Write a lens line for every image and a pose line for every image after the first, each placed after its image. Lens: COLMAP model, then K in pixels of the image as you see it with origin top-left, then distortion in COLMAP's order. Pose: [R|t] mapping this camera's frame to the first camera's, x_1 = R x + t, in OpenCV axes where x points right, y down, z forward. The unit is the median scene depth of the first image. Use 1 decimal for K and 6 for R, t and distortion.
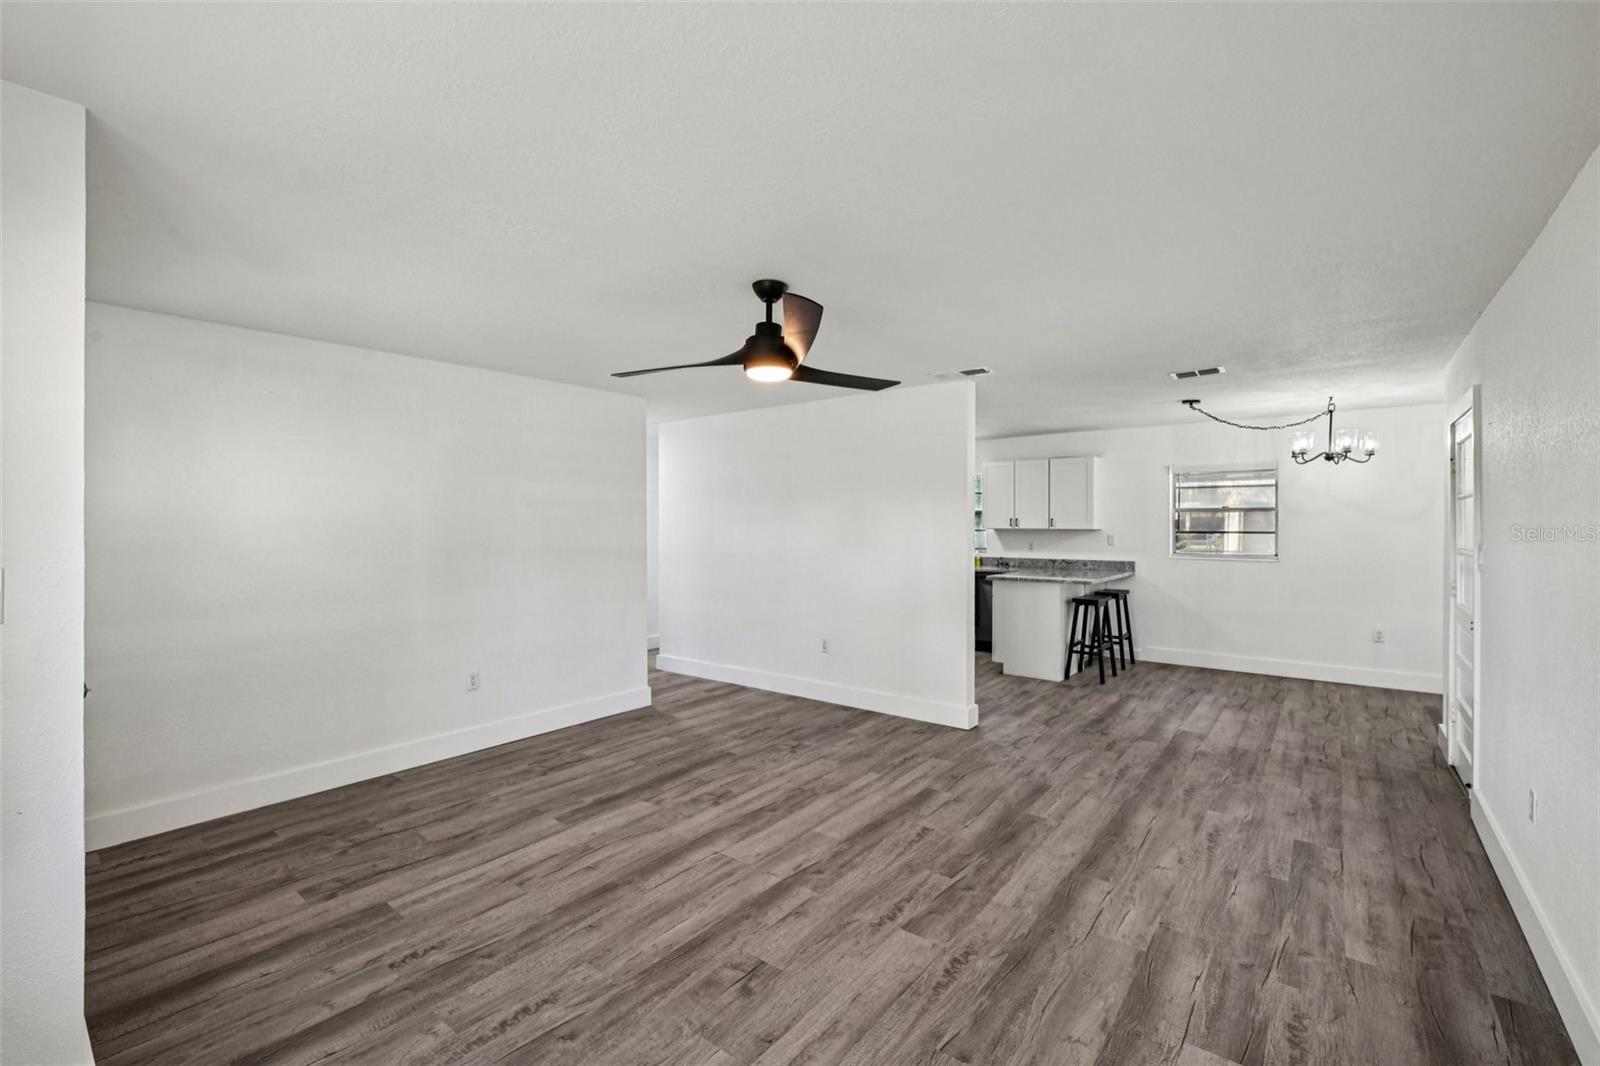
lens RADIAL K [[711.6, 0, 752.9], [0, 711.6, 521.0], [0, 0, 1]] dist [-0.005988, -0.005053]
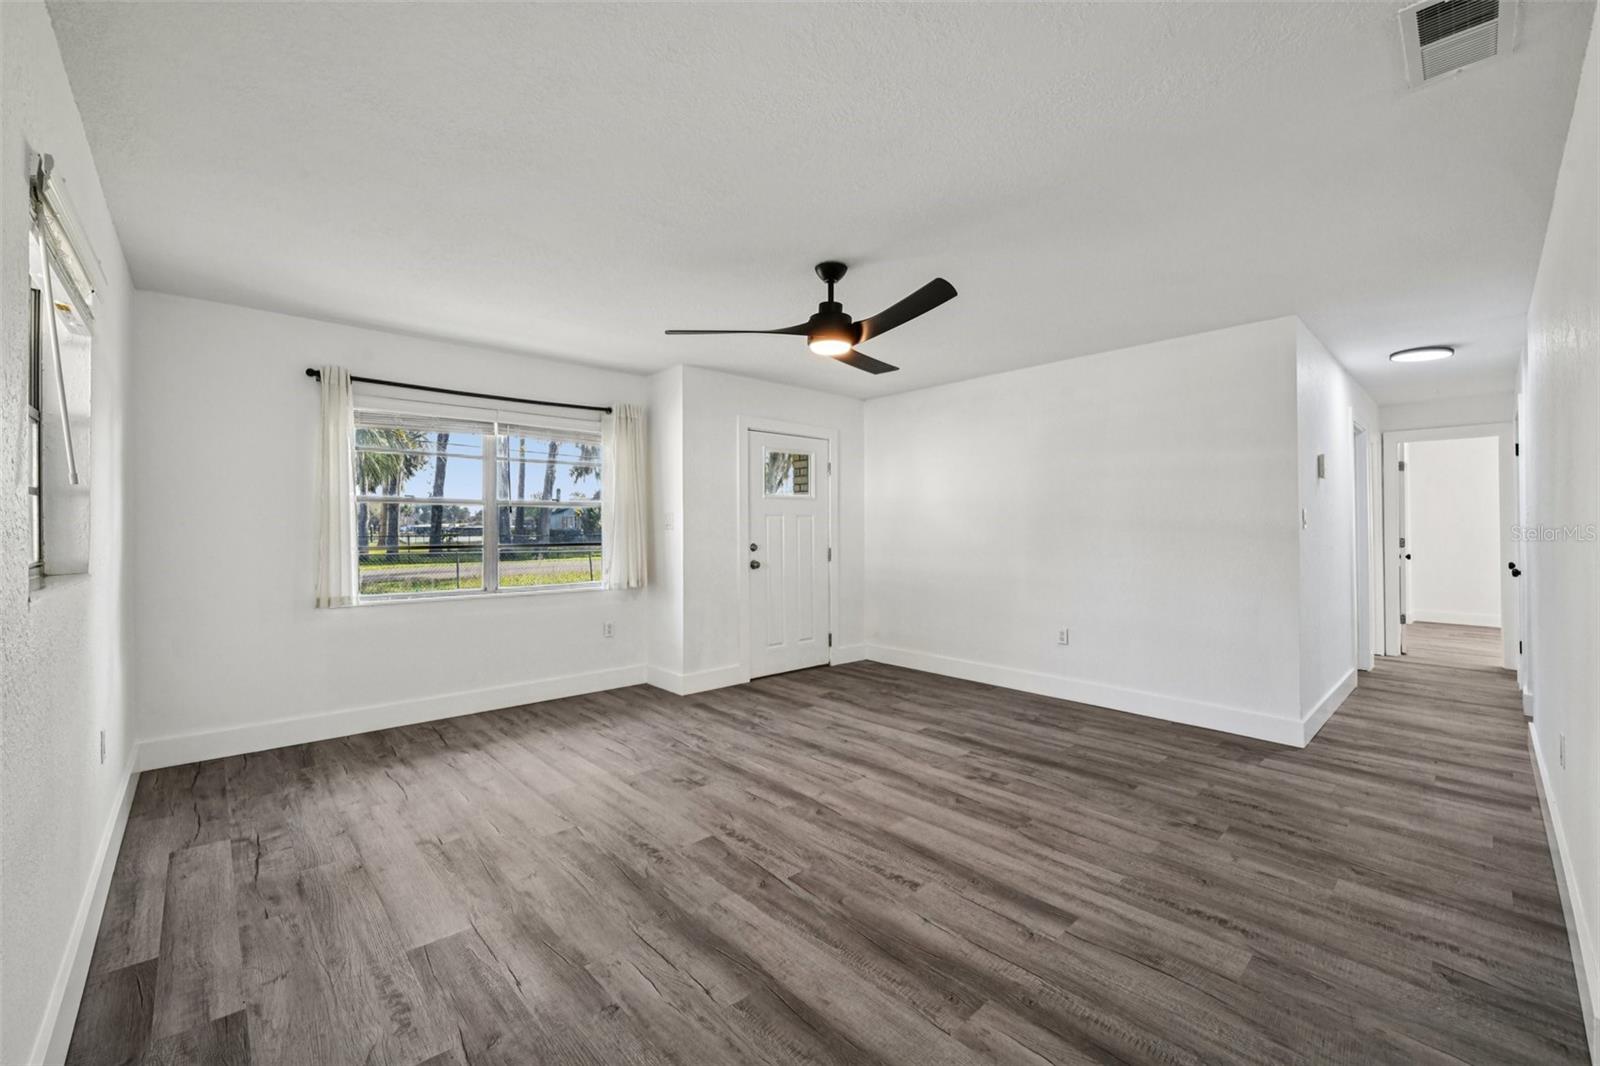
lens RADIAL K [[646.0, 0, 814.1], [0, 646.0, 544.3], [0, 0, 1]] dist [-0.008437, -0.004272]
pose [[-0.121032, 0.025632, -0.992318, 0.886478], [-0.003728, 0.999648, 0.026276, 0.064821], [0.992642, 0.006879, -0.120894, 0.955325]]
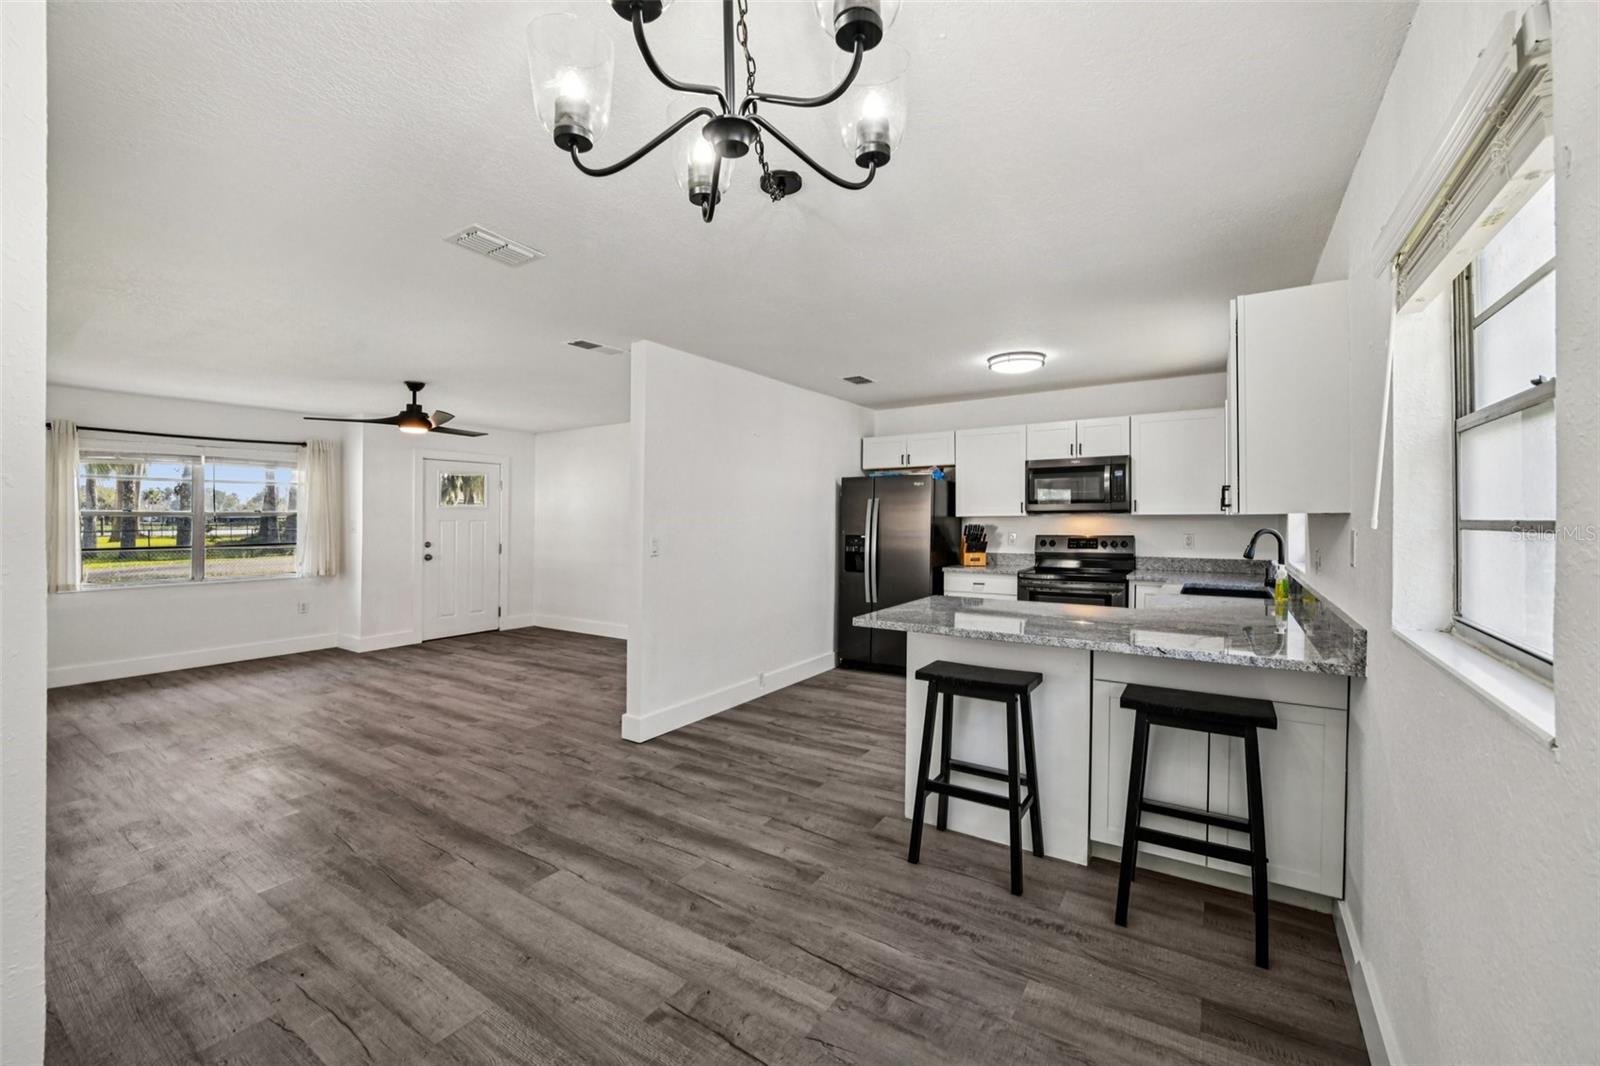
lens RADIAL K [[646.0, 0, 795.9], [0, 646.0, 518.1], [0, 0, 1]] dist [-0.008437, -0.004272]
pose [[0.098999, -0.000954, -0.995087, 1.585828], [0.002992, 0.999995, -0.000661, 0.032143], [0.995083, -0.002912, 0.099001, 1.613124]]
